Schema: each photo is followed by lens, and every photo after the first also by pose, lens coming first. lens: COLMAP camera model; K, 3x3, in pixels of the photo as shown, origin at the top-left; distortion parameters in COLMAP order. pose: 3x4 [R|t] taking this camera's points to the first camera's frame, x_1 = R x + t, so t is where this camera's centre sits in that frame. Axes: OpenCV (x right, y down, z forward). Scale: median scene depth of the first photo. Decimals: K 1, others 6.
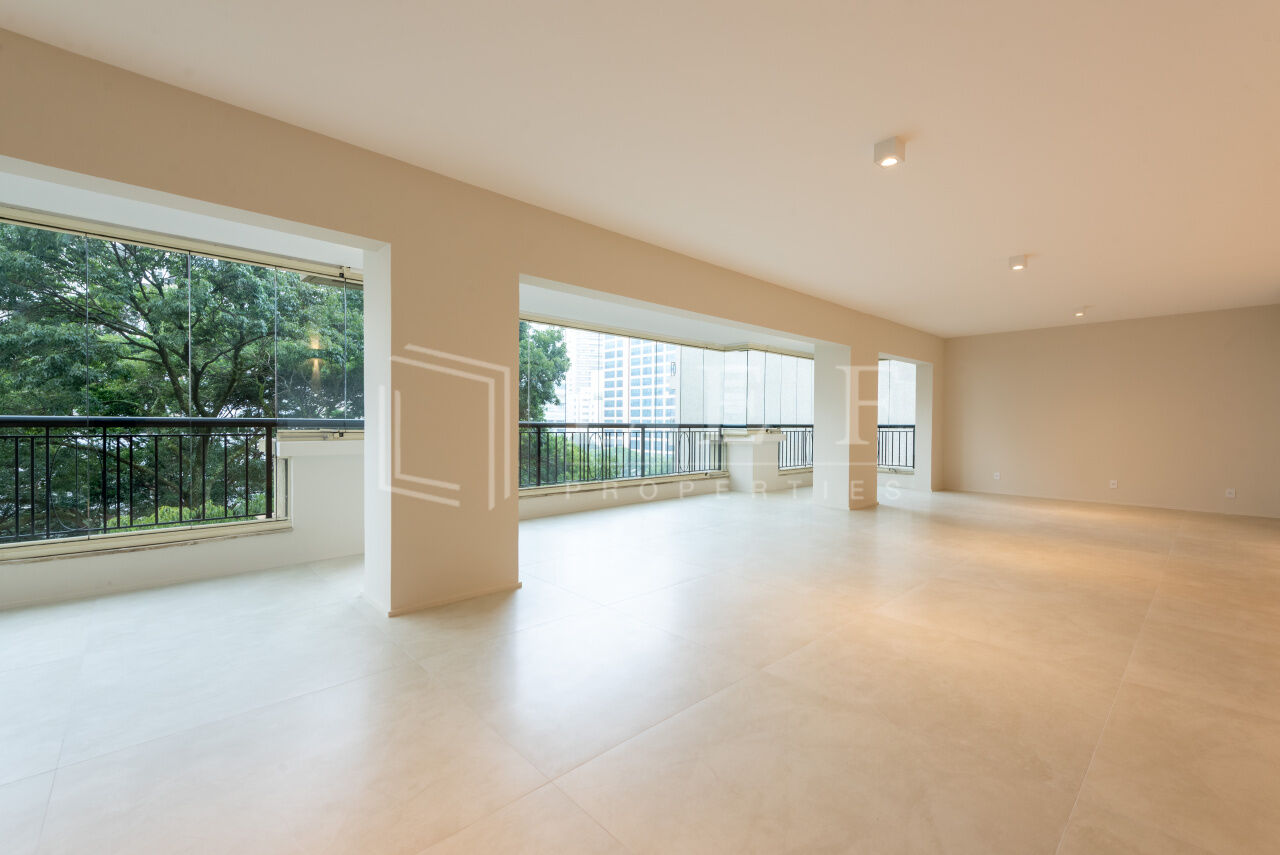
lens RADIAL K [[529.2, 0, 641.3], [0, 529.2, 430.3], [0, 0, 1]] dist [0.009736, -0.001000]
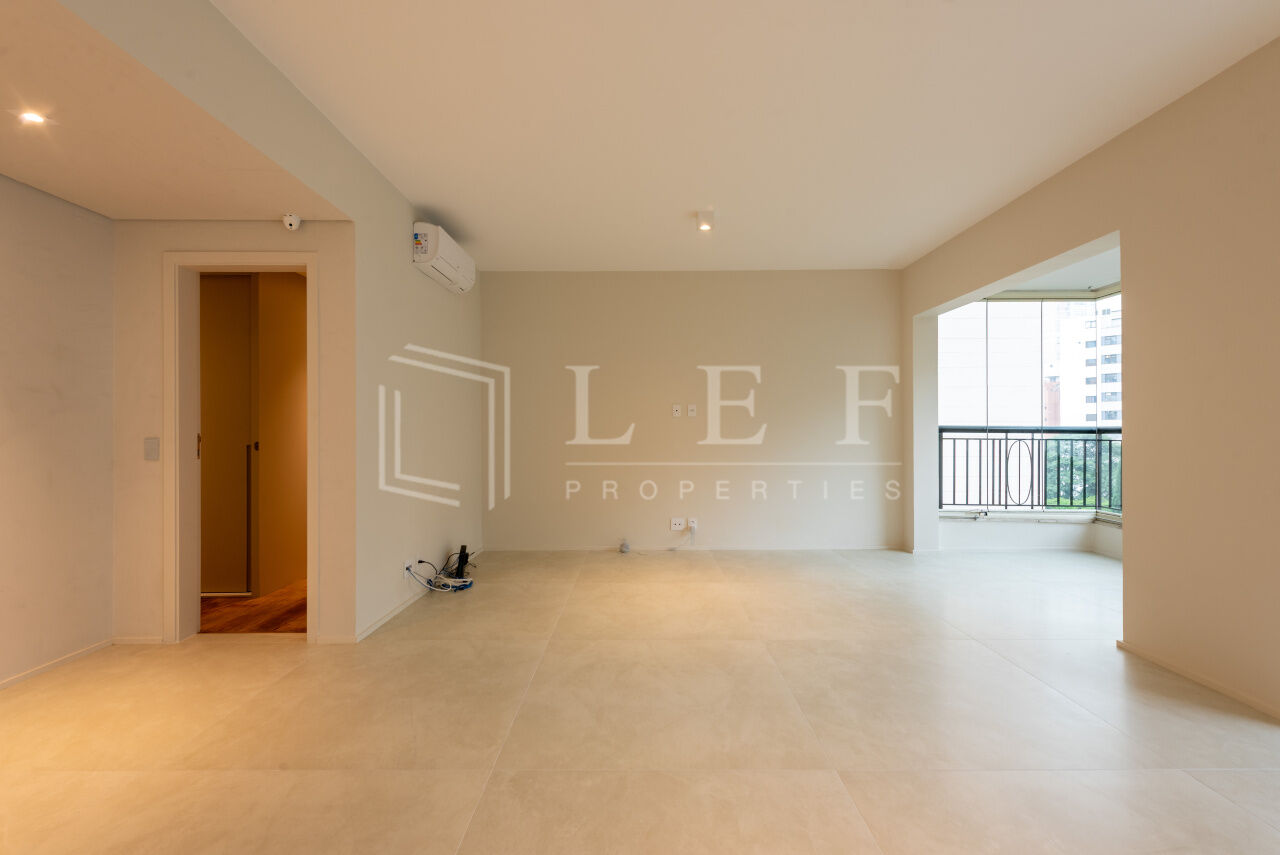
lens RADIAL K [[560.3, 0, 647.6], [0, 560.3, 430.4], [0, 0, 1]] dist [0.013723, -0.000505]
pose [[-0.670731, -0.003096, -0.741694, 0.320566], [-0.010086, 0.999937, 0.004947, -0.002727], [0.741632, 0.010800, -0.670720, 0.439321]]
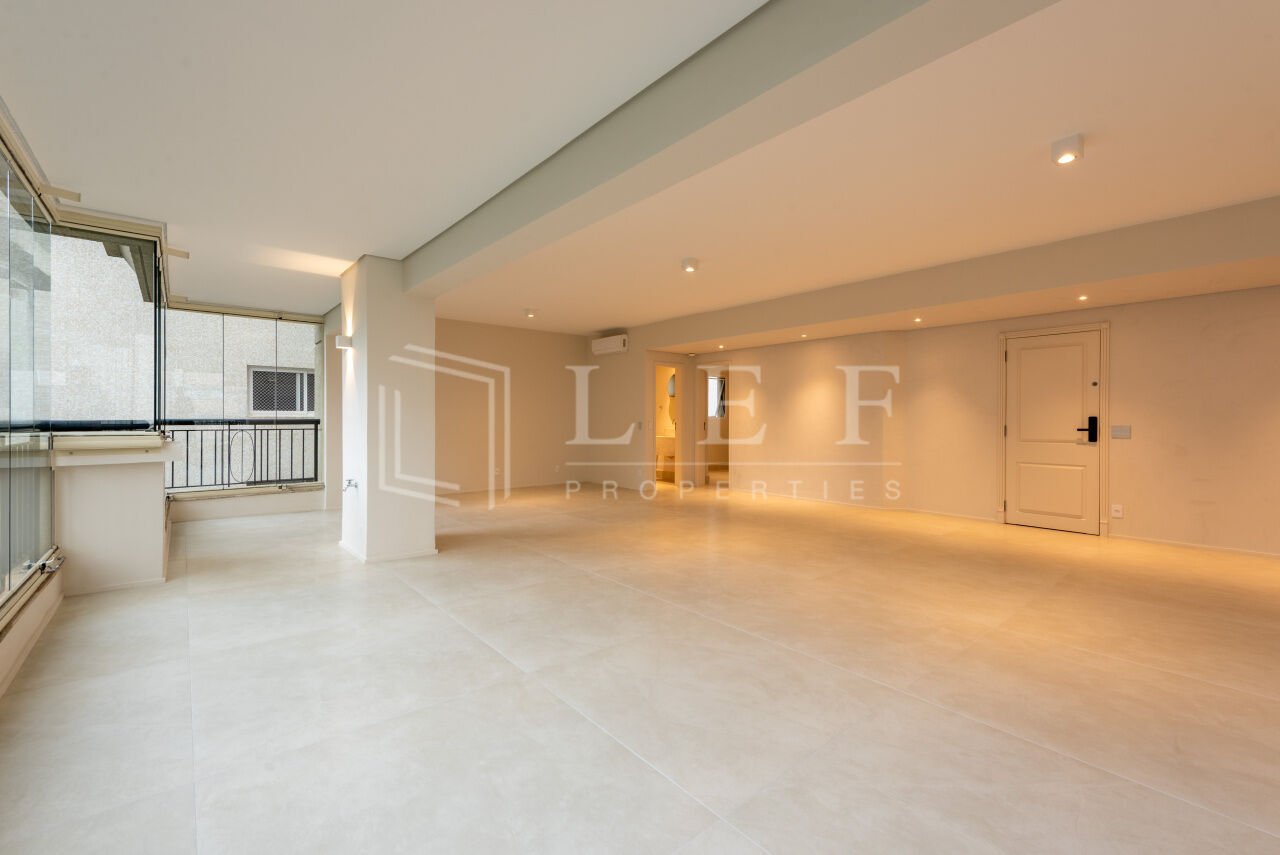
lens RADIAL K [[536.8, 0, 637.9], [0, 536.8, 422.2], [0, 0, 1]] dist [0.010905, -0.000777]
pose [[0.045745, -0.009769, 0.998905, -0.229943], [0.011790, 0.999888, 0.009239, -0.010113], [-0.998884, 0.011355, 0.045855, 0.684179]]
